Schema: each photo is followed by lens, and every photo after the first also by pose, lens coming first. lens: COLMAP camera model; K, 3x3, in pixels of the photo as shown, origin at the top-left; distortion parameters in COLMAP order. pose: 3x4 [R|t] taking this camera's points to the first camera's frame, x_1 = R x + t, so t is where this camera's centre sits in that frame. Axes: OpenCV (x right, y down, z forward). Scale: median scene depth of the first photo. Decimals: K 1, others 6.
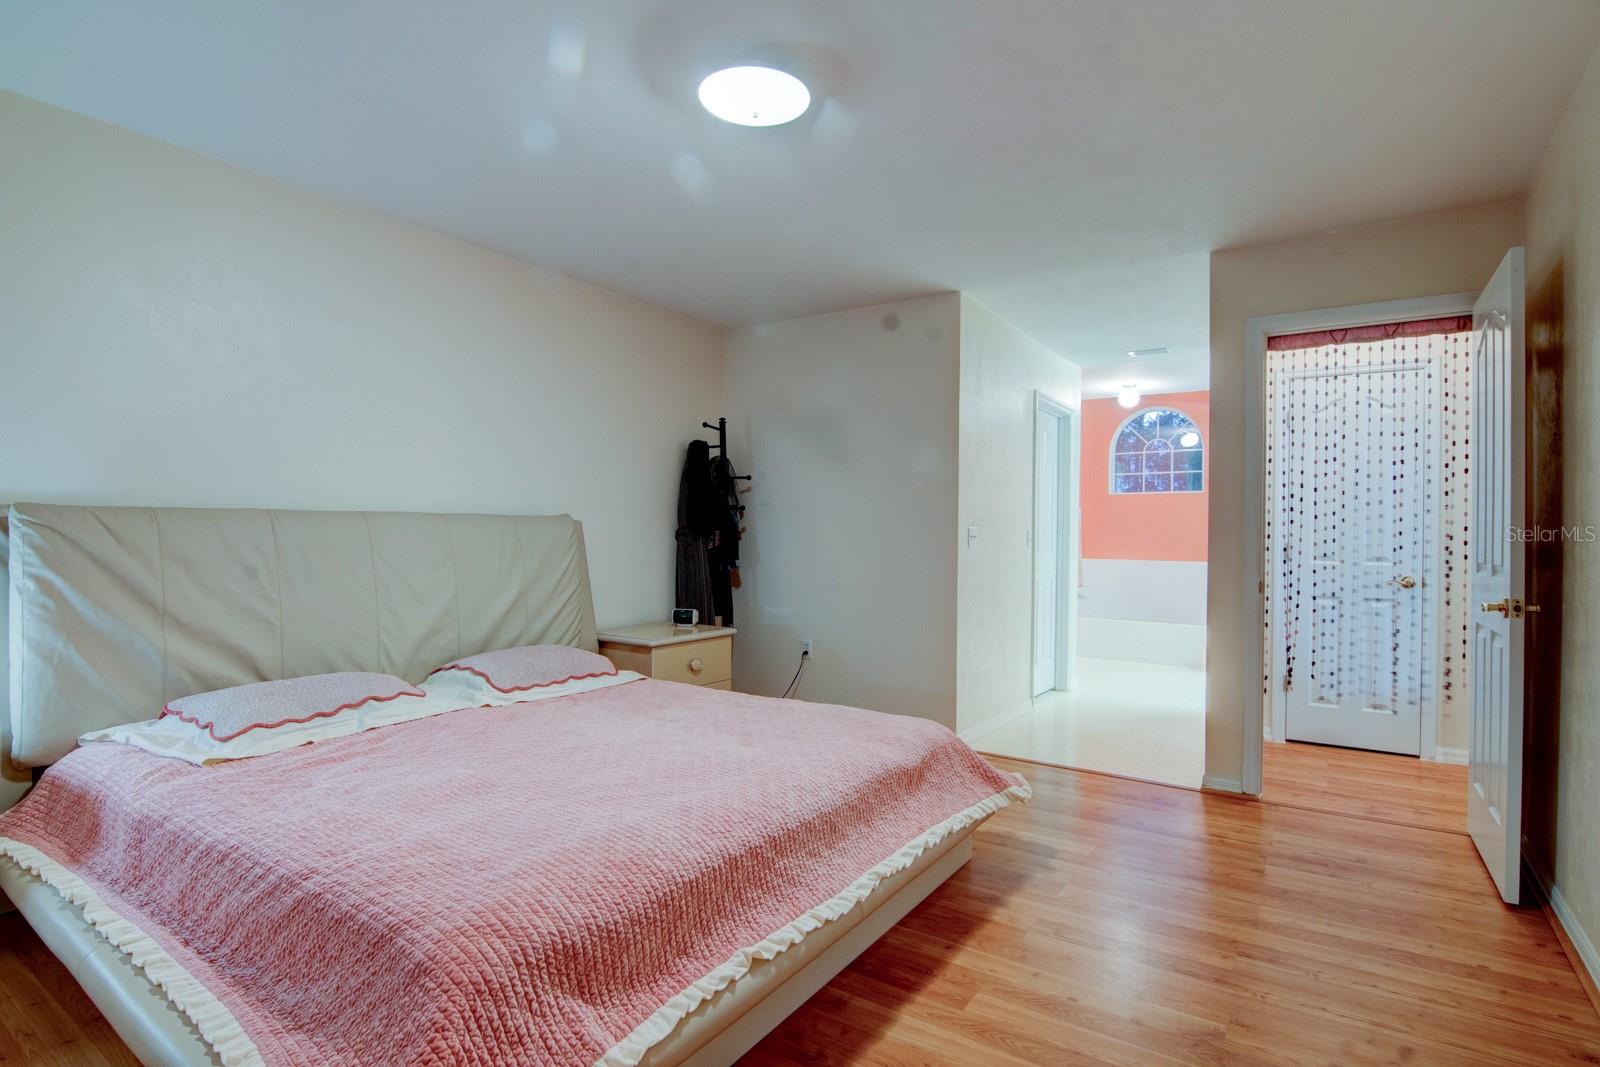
lens RADIAL K [[802.0, 0, 792.9], [0, 802.0, 530.5], [0, 0, 1]] dist [0.000272, -0.015986]
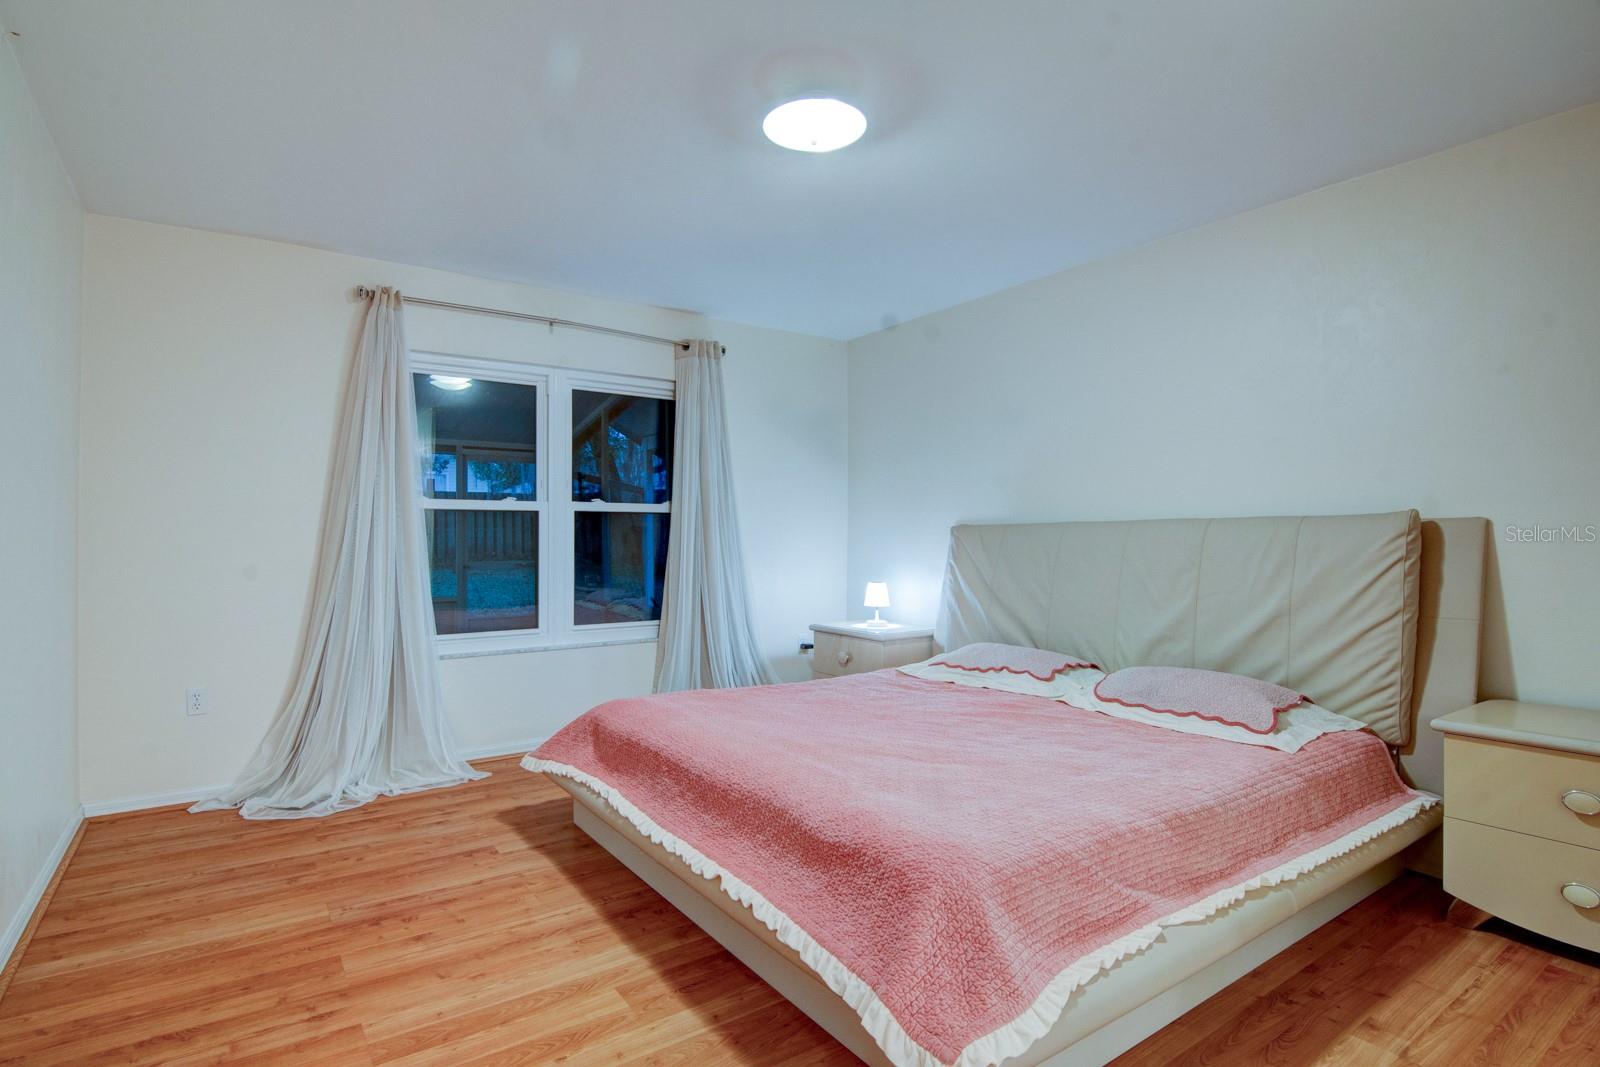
lens RADIAL K [[802.0, 0, 792.9], [0, 802.0, 530.5], [0, 0, 1]] dist [0.000272, -0.015986]
pose [[-0.353116, -0.020731, -0.935350, 0.963882], [0.000917, 0.999746, -0.022504, 0.021355], [0.935579, -0.008804, -0.353007, 1.368665]]
